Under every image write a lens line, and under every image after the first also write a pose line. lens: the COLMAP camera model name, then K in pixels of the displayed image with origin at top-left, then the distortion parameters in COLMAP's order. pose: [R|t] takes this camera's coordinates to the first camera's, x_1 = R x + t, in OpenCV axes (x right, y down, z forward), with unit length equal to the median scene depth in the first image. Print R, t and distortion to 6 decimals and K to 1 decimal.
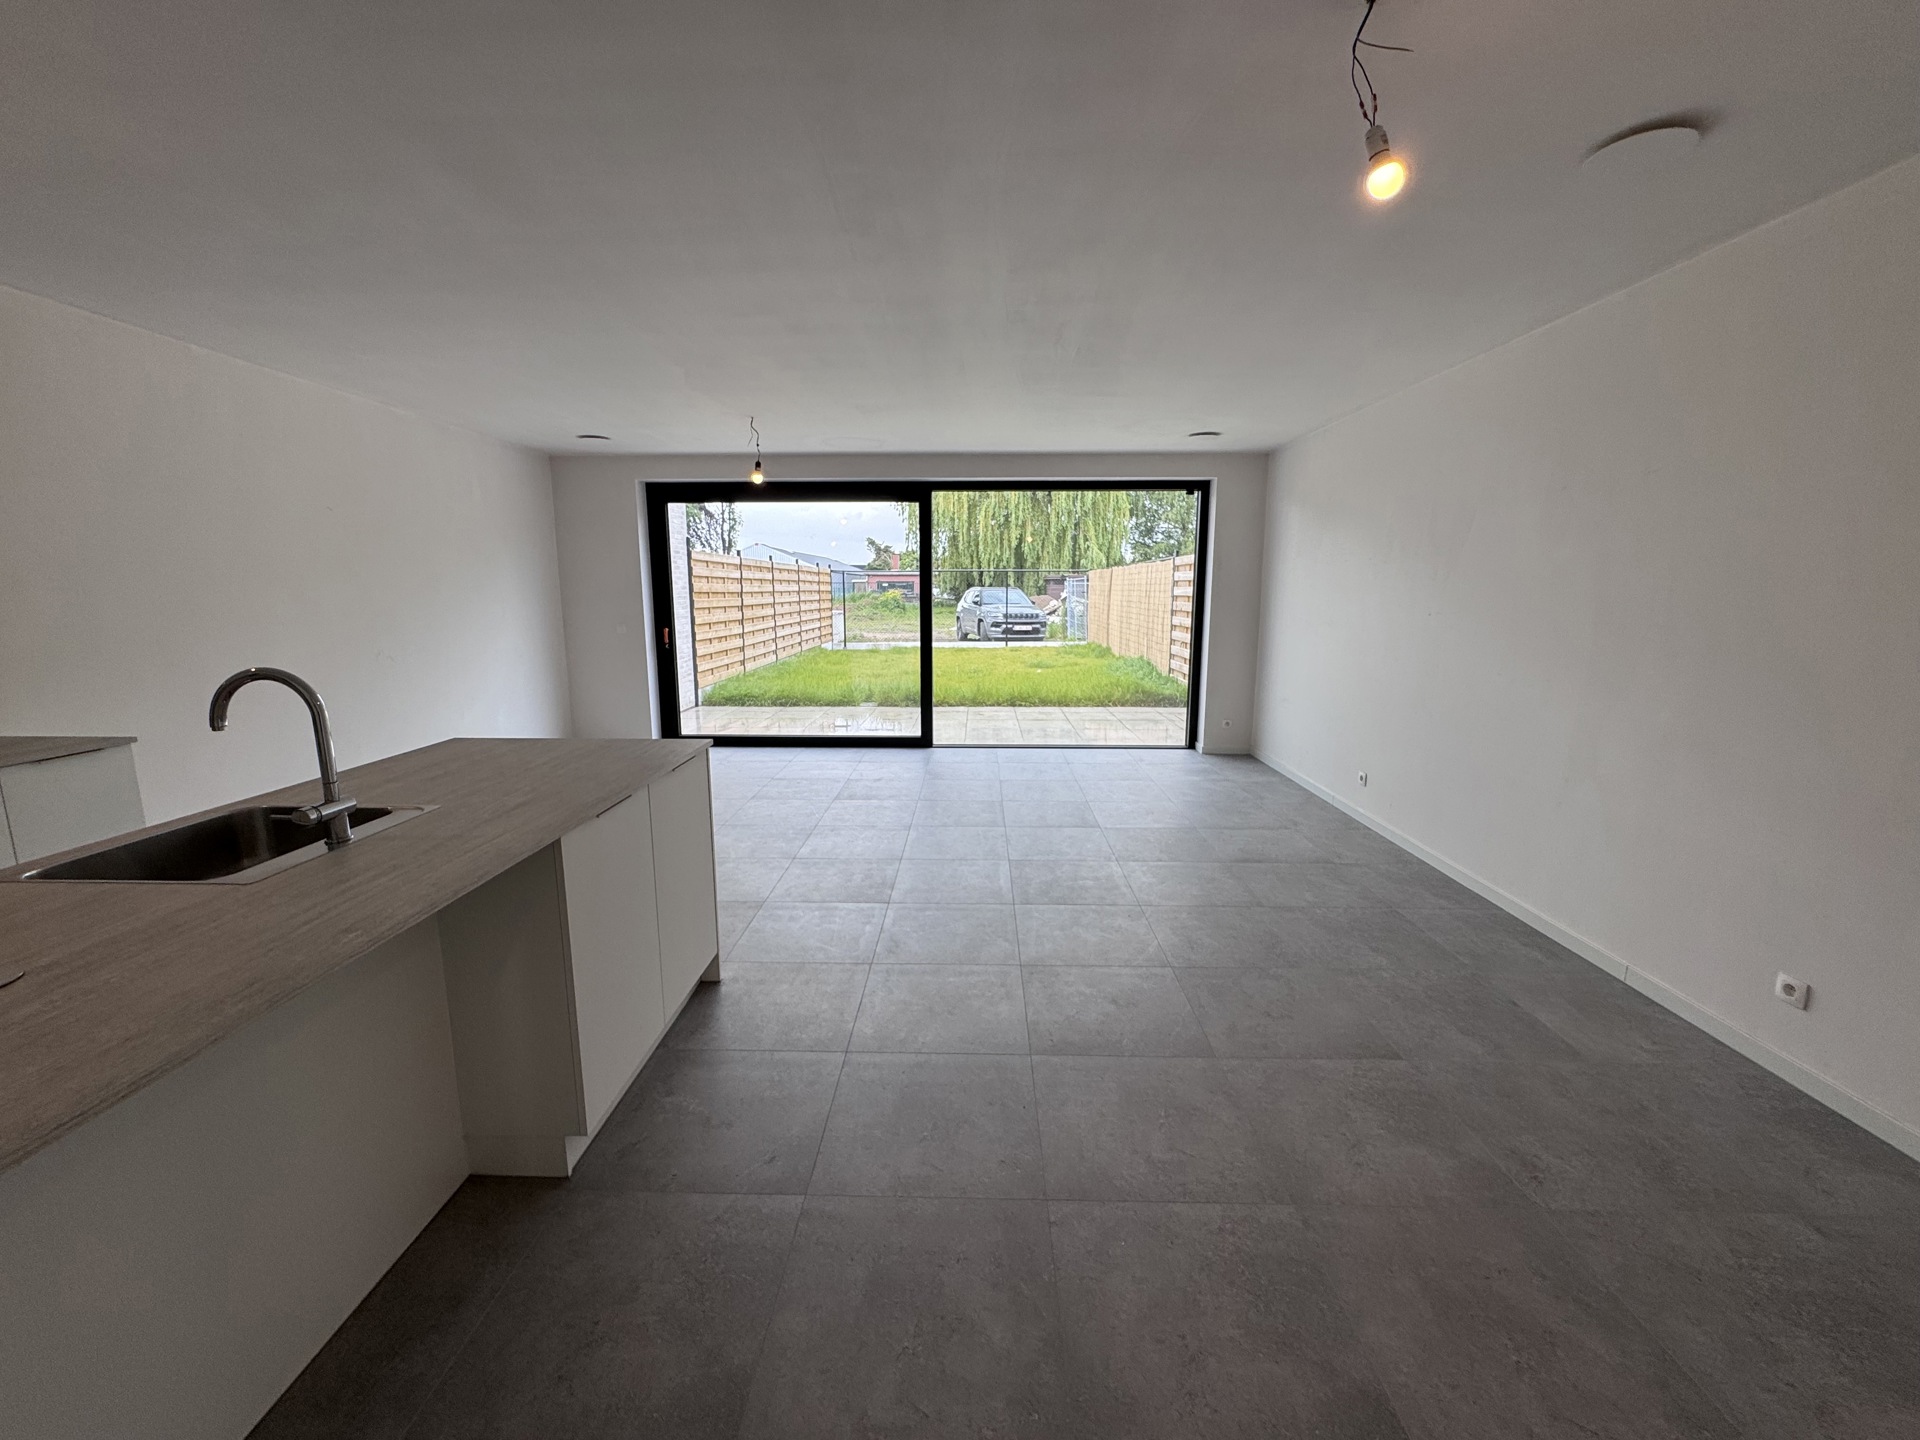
lens RADIAL K [[769.4, 0, 962.1], [0, 769.4, 718.8], [0, 0, 1]] dist [-0.005712, 0.001065]
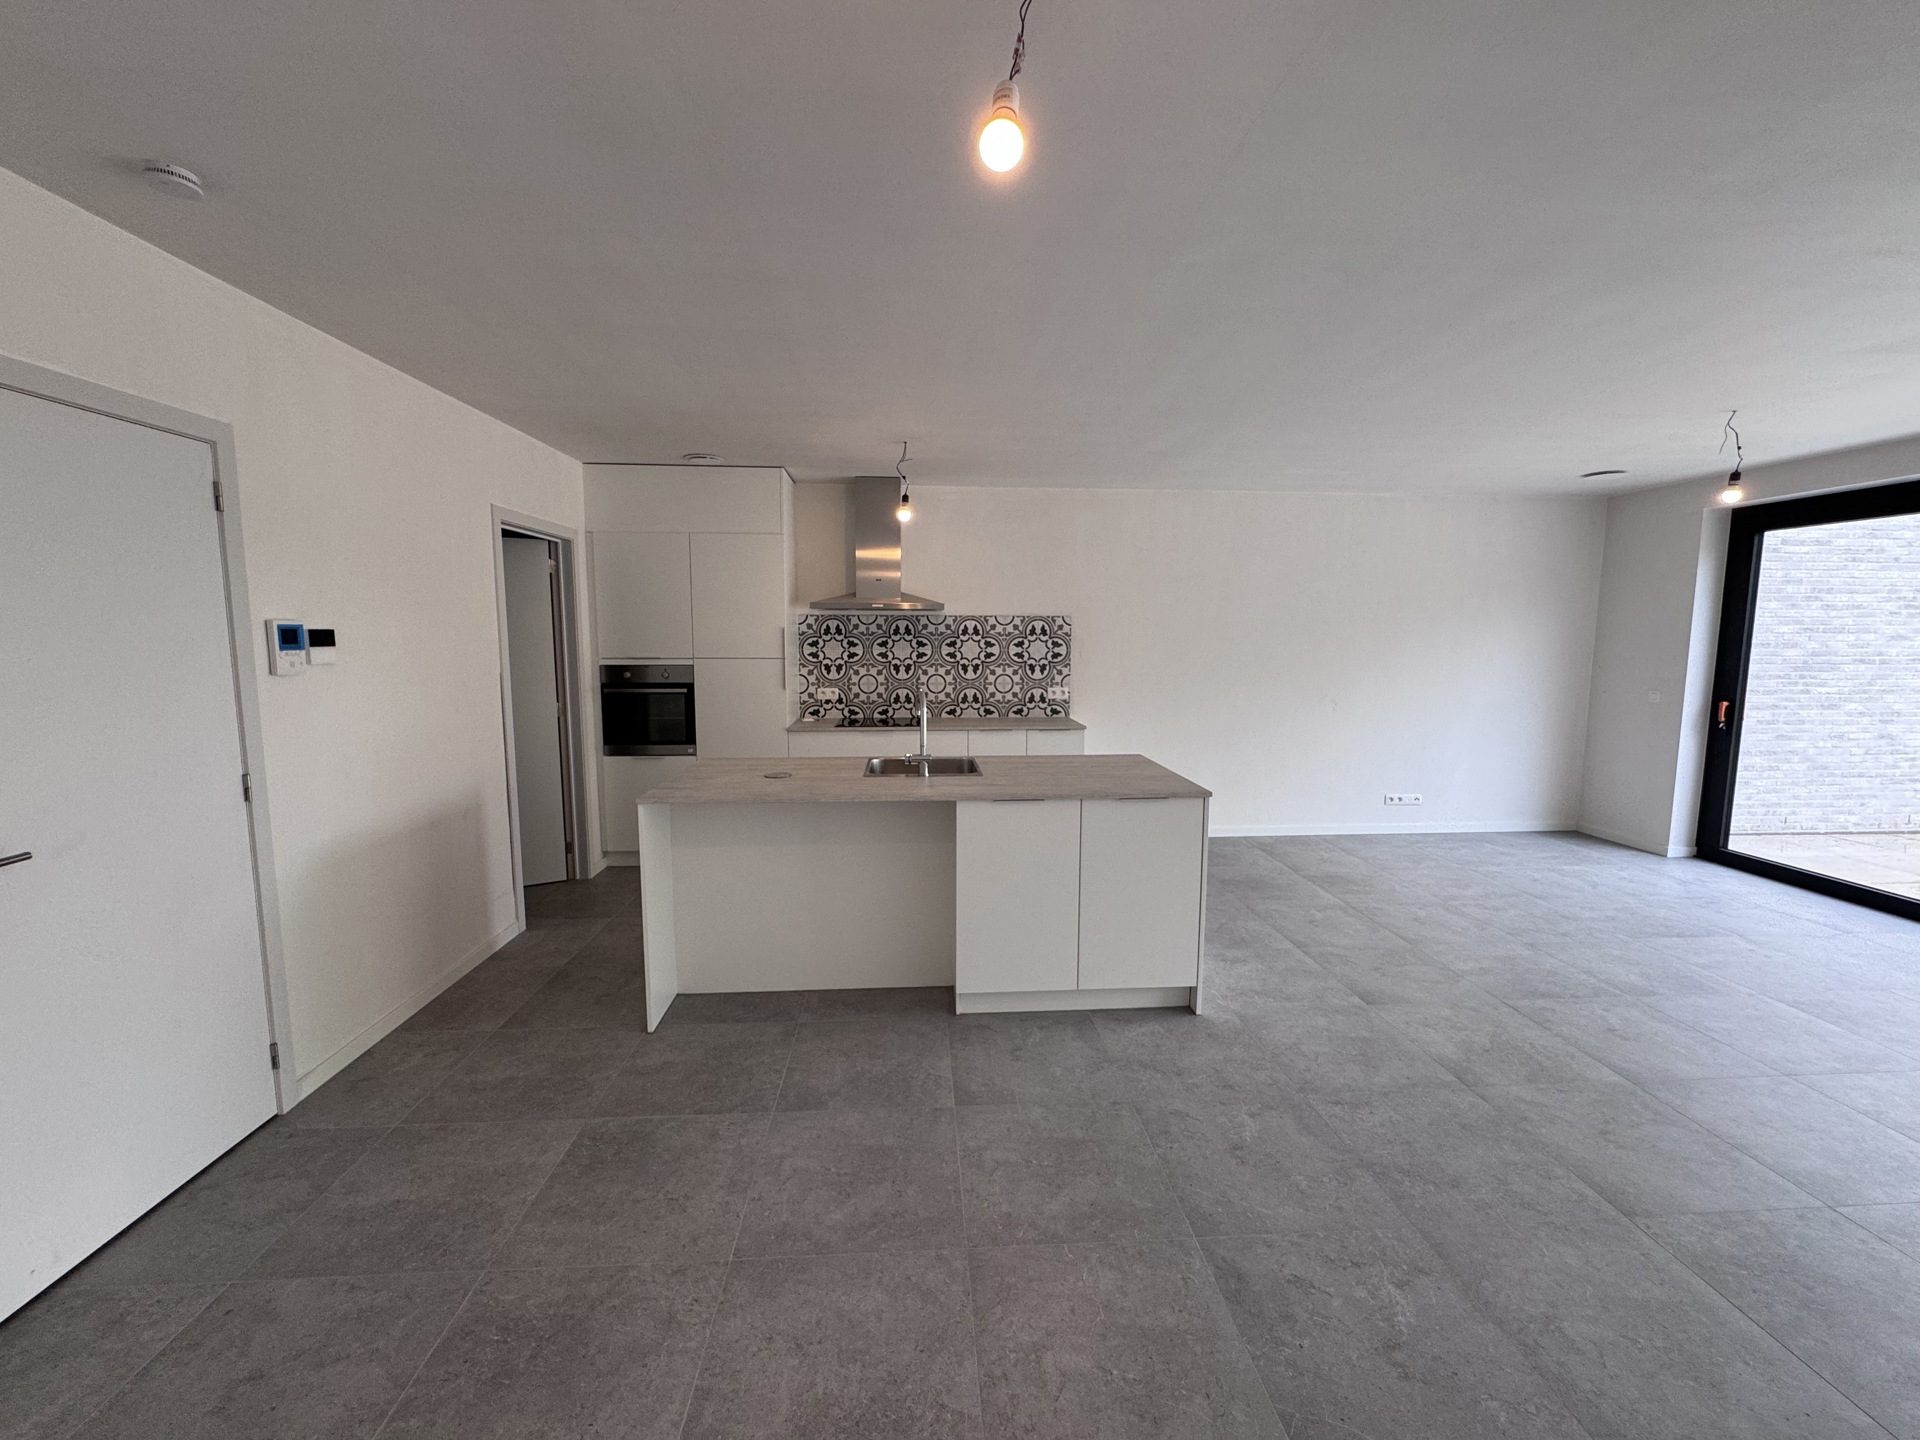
lens RADIAL K [[769.4, 0, 955.8], [0, 769.4, 715.3], [0, 0, 1]] dist [-0.005712, 0.001065]
pose [[0.078729, 0.108770, -0.990944, 0.291693], [-0.170808, 0.980802, 0.094086, -0.048542], [0.982154, 0.161853, 0.095796, 0.211129]]
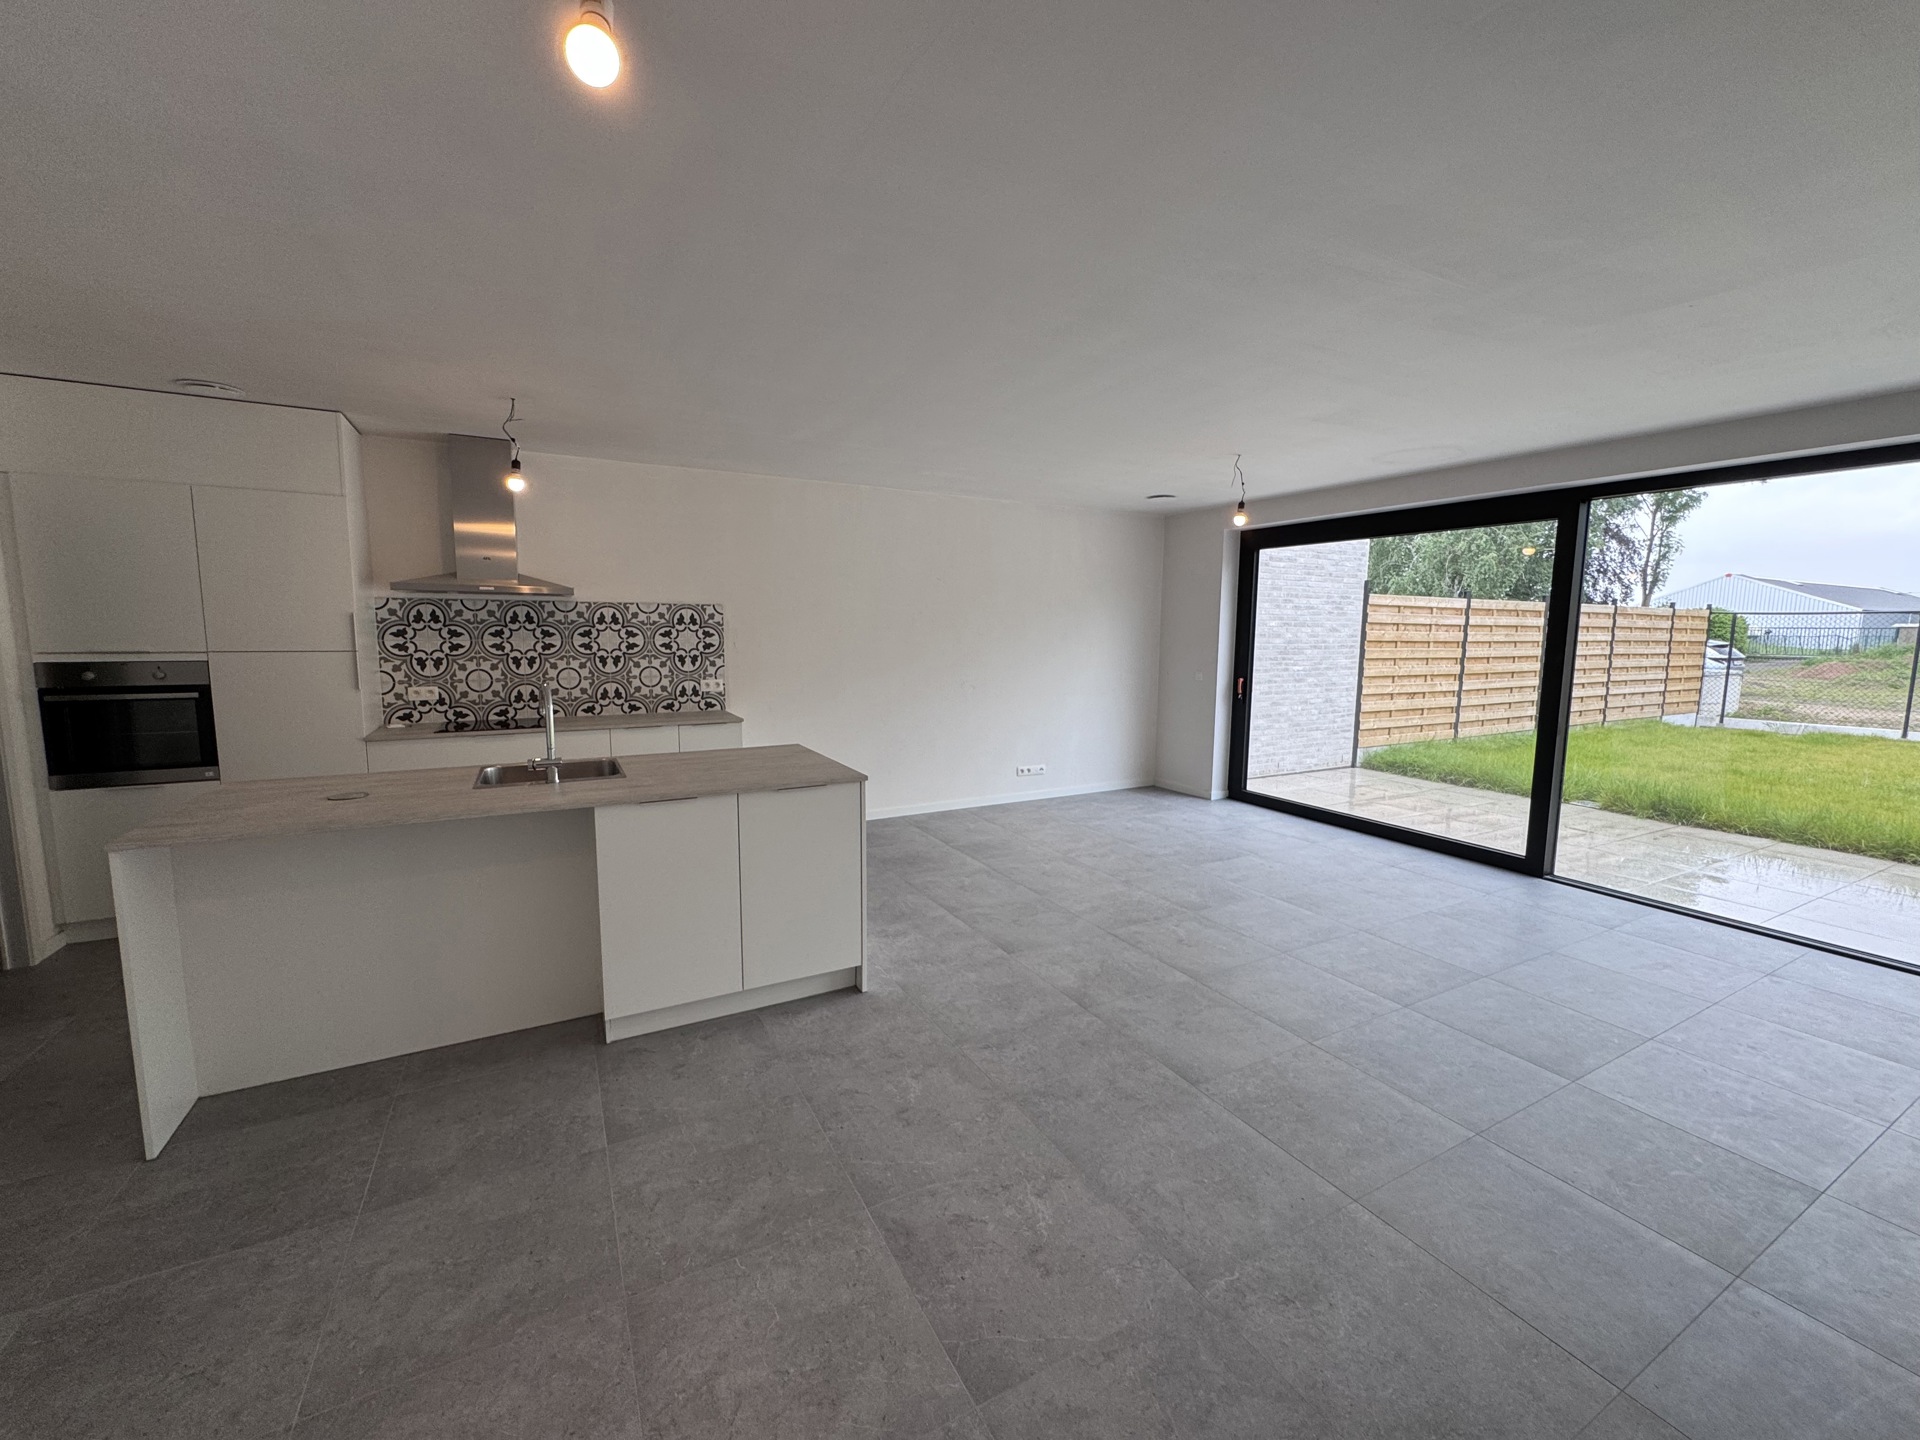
lens RADIAL K [[769.4, 0, 958.4], [0, 769.4, 715.9], [0, 0, 1]] dist [-0.005712, 0.001065]
pose [[0.491340, 0.106440, -0.864440, 0.287964], [-0.155931, 0.987219, 0.032928, -0.047502], [0.856896, 0.118615, 0.501657, 0.217986]]
